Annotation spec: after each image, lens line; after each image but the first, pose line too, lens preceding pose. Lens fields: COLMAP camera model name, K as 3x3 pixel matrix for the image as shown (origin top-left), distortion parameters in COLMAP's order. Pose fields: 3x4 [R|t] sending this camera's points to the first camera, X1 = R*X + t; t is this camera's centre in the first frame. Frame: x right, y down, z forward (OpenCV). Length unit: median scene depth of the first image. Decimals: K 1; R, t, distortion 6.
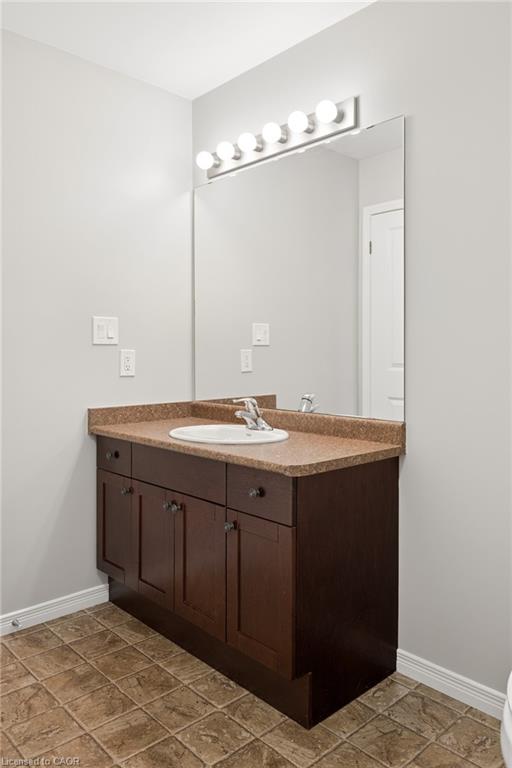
lens RADIAL K [[571.1, 0, 257.4], [0, 571.1, 350.7], [0, 0, 1]] dist [-0.004804, -0.002359]
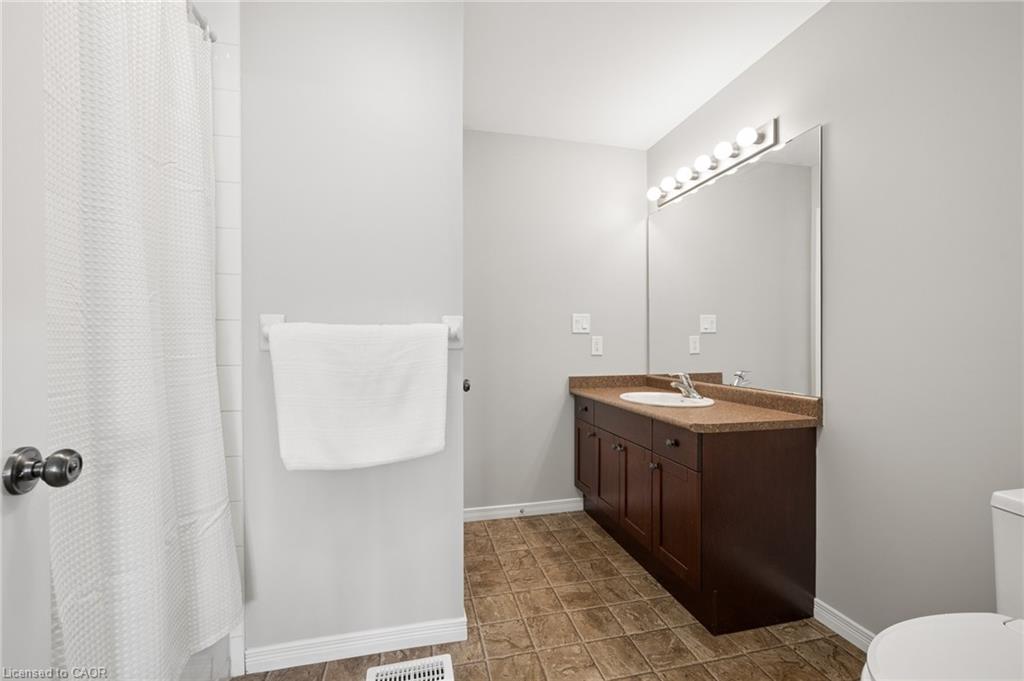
lens RADIAL K [[422.4, 0, 512.0], [0, 422.4, 340.5], [0, 0, 1]] dist [0.000567, 0.000023]
pose [[0.866333, -0.006303, -0.499427, 0.141536], [0.005905, 0.999980, -0.002378, 0.011037], [0.499432, -0.000889, 0.866352, -0.023797]]
